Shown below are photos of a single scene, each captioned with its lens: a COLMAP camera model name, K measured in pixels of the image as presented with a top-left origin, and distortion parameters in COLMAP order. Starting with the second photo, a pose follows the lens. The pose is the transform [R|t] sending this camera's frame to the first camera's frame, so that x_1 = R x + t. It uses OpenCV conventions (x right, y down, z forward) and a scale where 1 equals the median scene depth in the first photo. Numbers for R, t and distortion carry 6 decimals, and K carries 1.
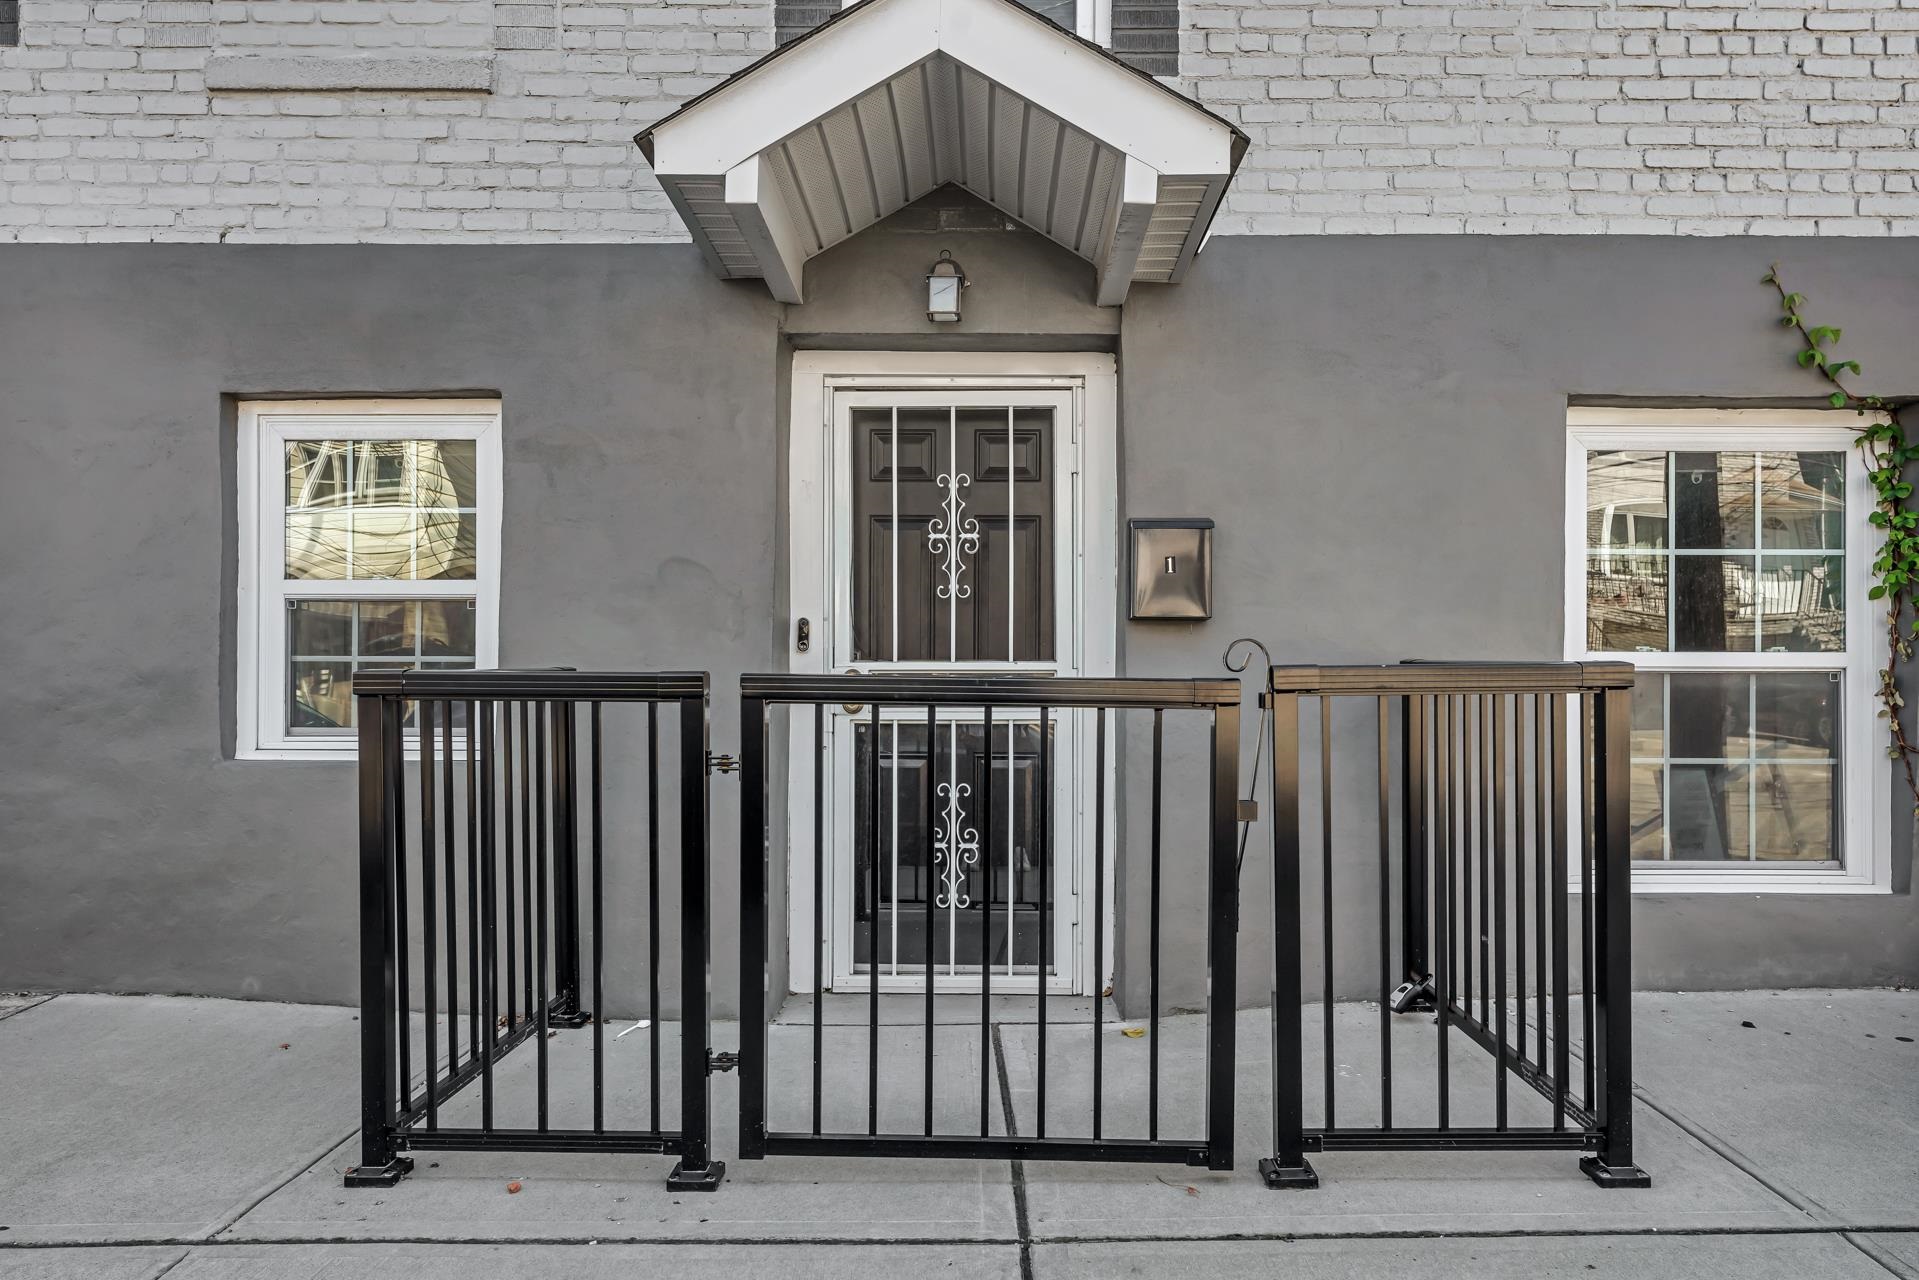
lens RADIAL K [[1162.7, 0, 963.7], [0, 1162.7, 674.9], [0, 0, 1]] dist [0.007558, 0.000398]
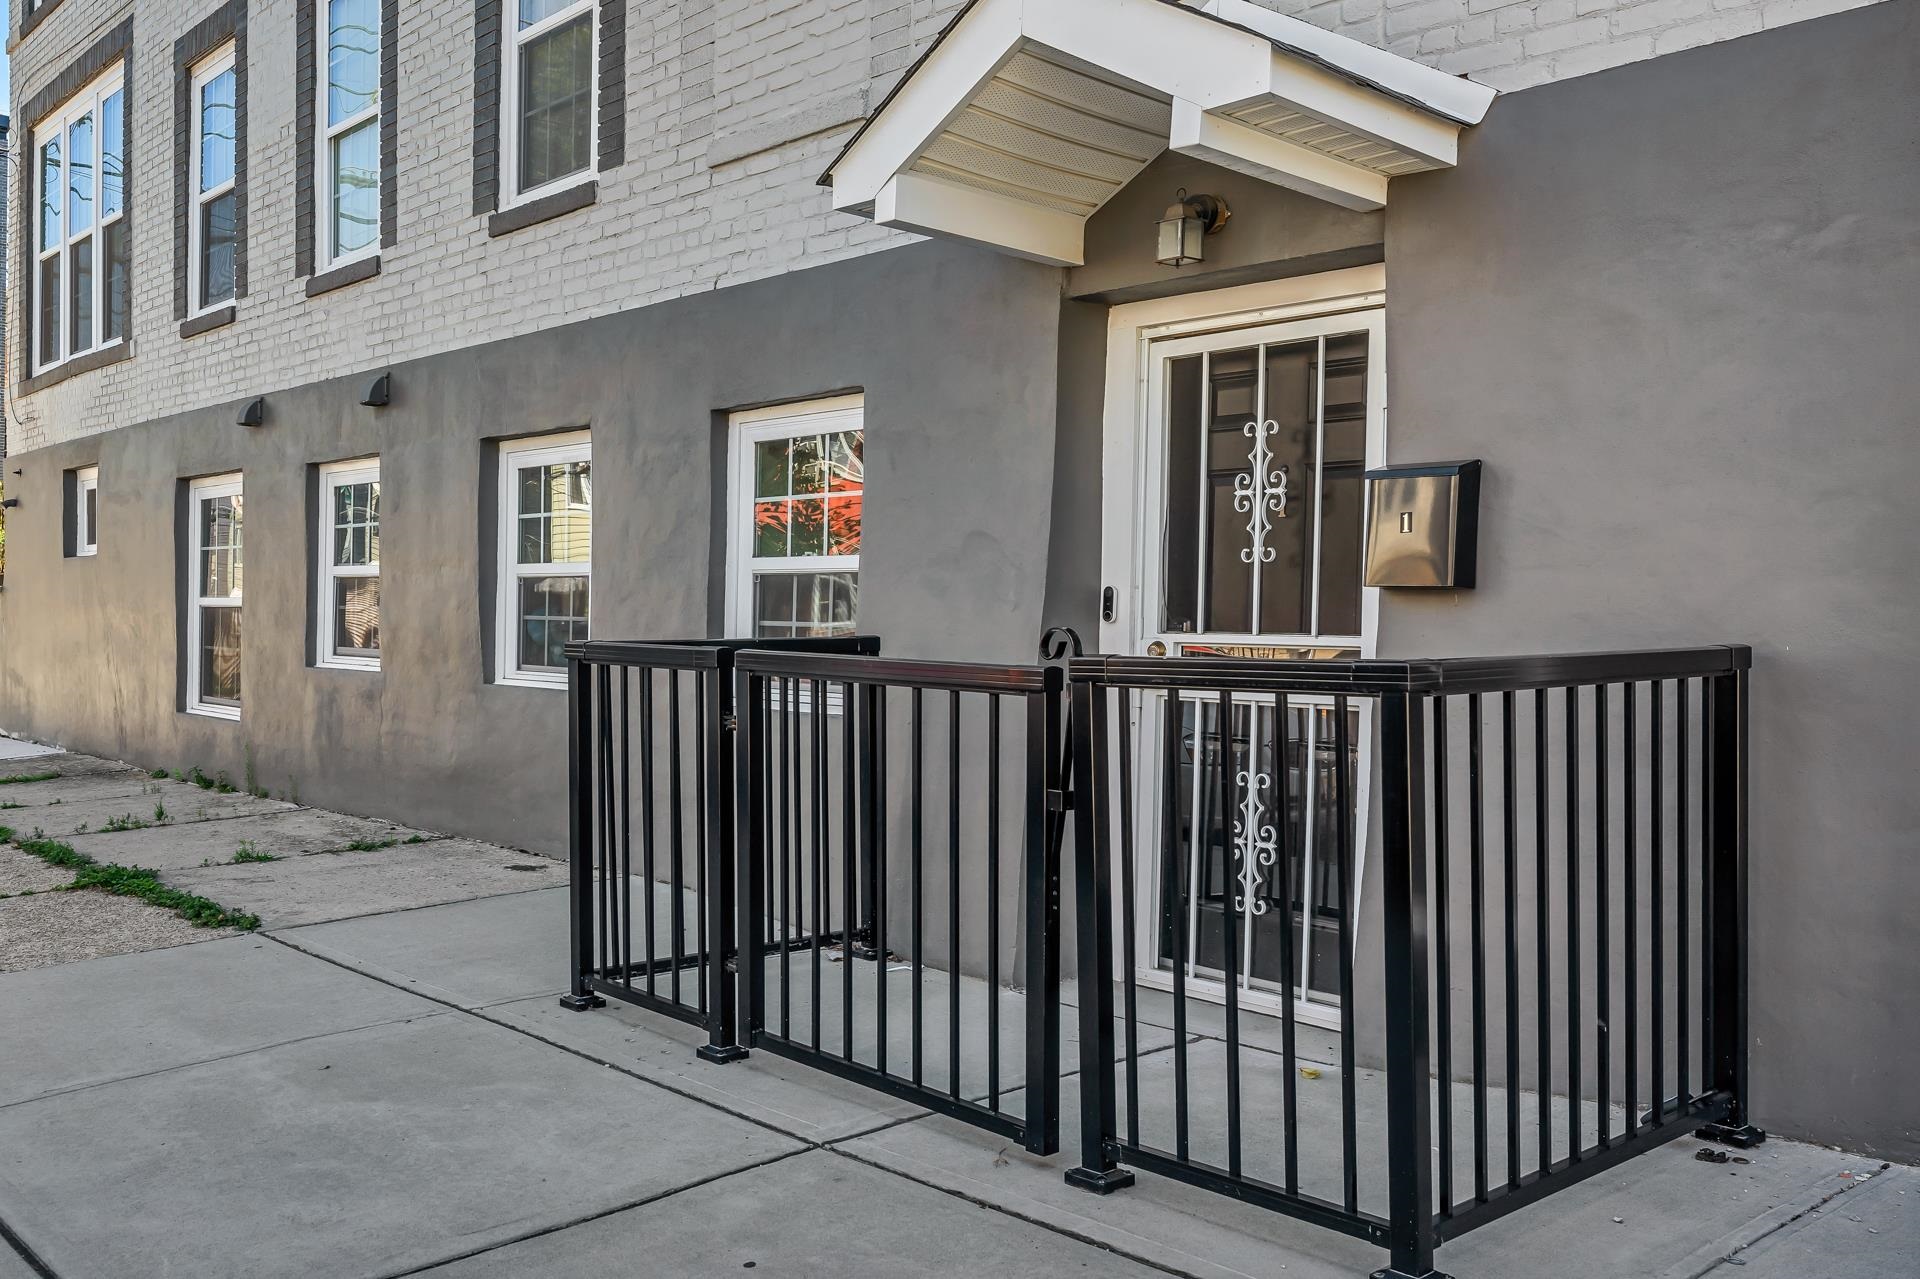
lens RADIAL K [[1602.2, 0, 958.5], [0, 1602.2, 627.0], [0, 0, 1]] dist [0.011657, -0.006522]
pose [[0.701723, 0.014235, -0.712308, 0.728639], [-0.012259, 0.999894, 0.007906, -0.025029], [0.712345, 0.003184, 0.701823, -0.013166]]
